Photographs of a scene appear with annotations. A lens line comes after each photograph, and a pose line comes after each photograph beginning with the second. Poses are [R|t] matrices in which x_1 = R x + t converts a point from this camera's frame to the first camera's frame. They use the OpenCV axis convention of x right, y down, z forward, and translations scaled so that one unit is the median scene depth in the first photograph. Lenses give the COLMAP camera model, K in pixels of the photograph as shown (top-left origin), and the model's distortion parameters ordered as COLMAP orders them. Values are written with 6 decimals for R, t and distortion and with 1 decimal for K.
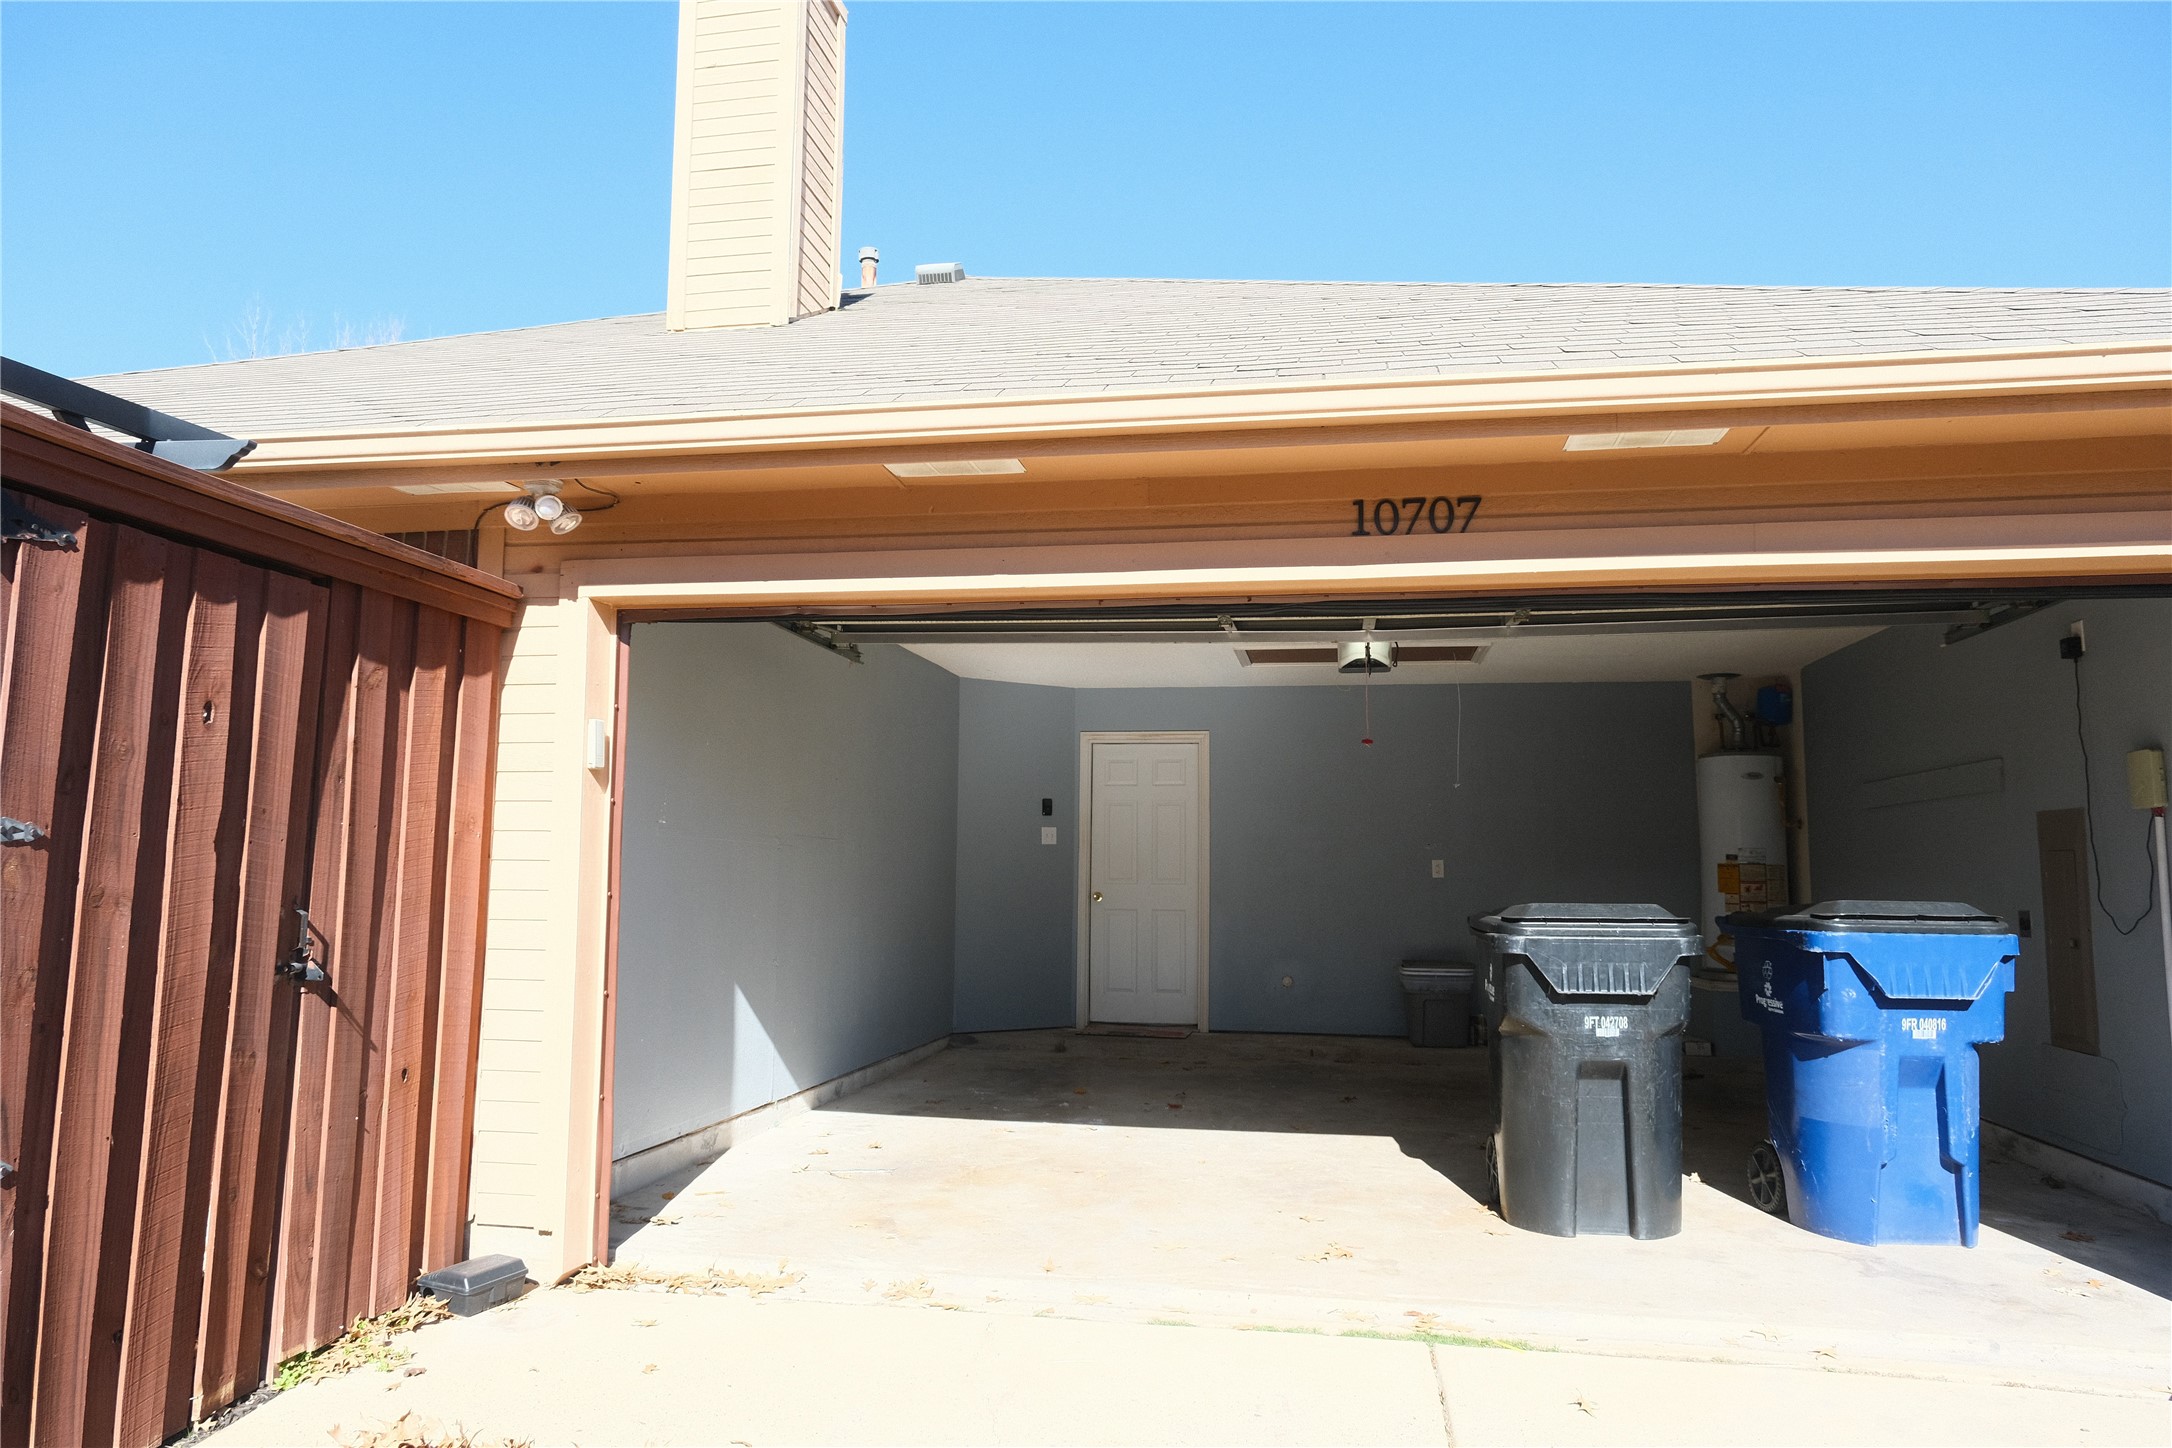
lens RADIAL K [[1478.3, 0, 1066.7], [0, 1478.3, 712.0], [0, 0, 1]] dist [-0.001081, 0.019747]
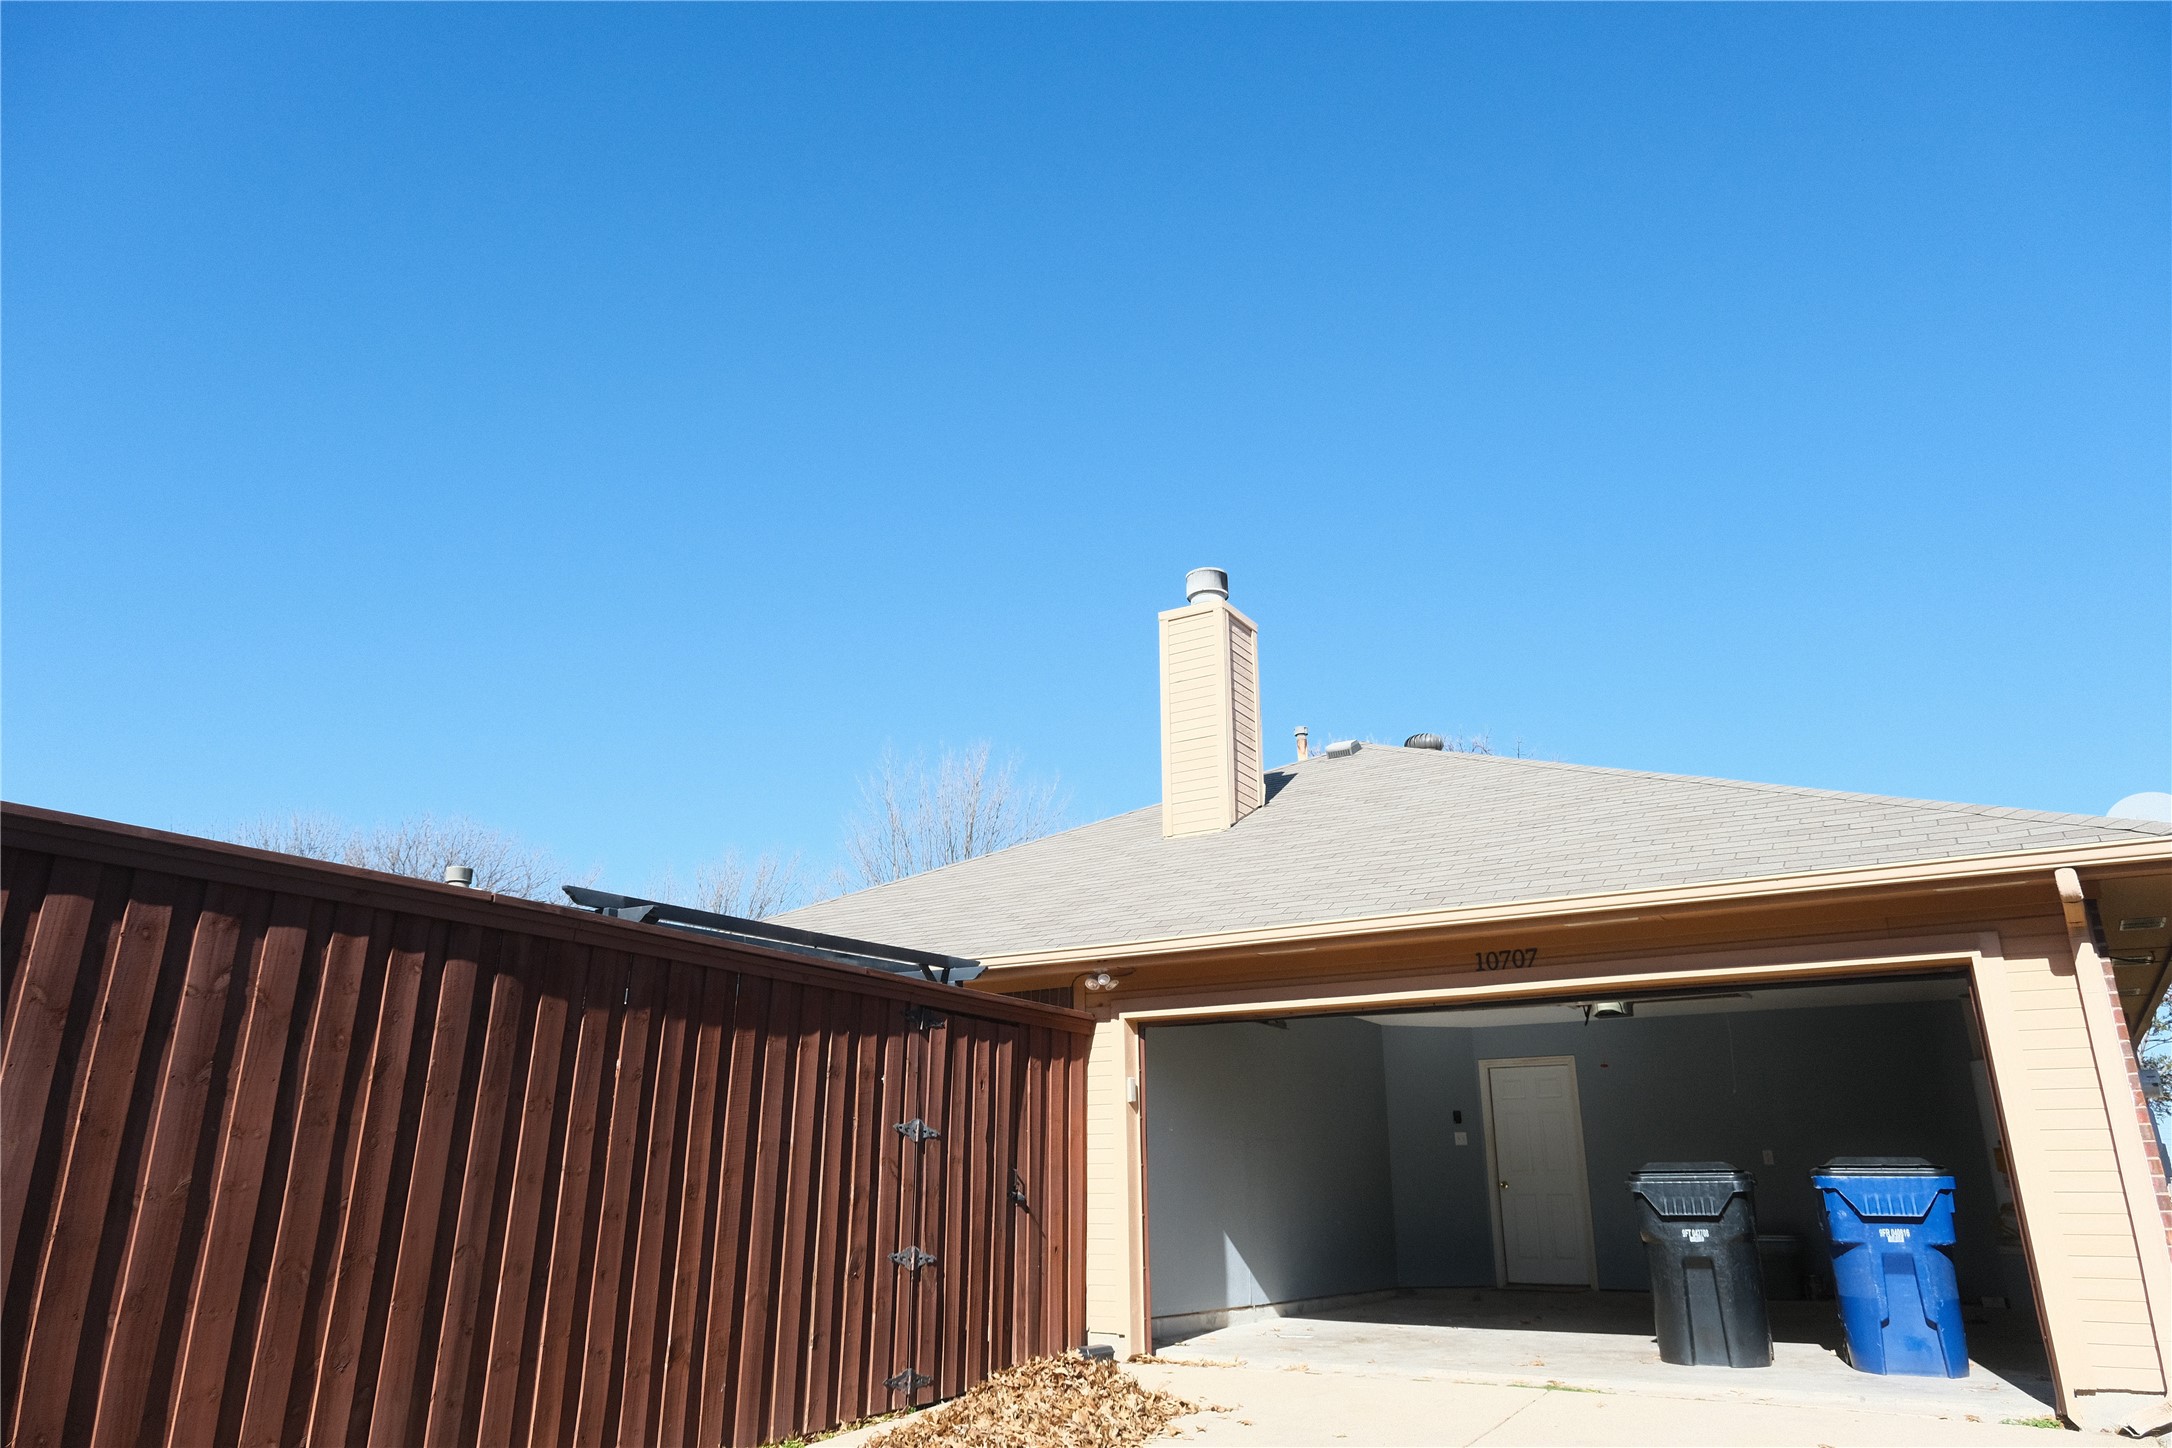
lens RADIAL K [[1478.3, 0, 1073.3], [0, 1478.3, 723.3], [0, 0, 1]] dist [-0.001081, 0.019747]
pose [[0.932841, -0.121894, -0.339043, 0.369730], [0.050663, 0.976059, -0.211523, -0.045572], [0.356709, 0.180141, 0.916683, -1.018148]]
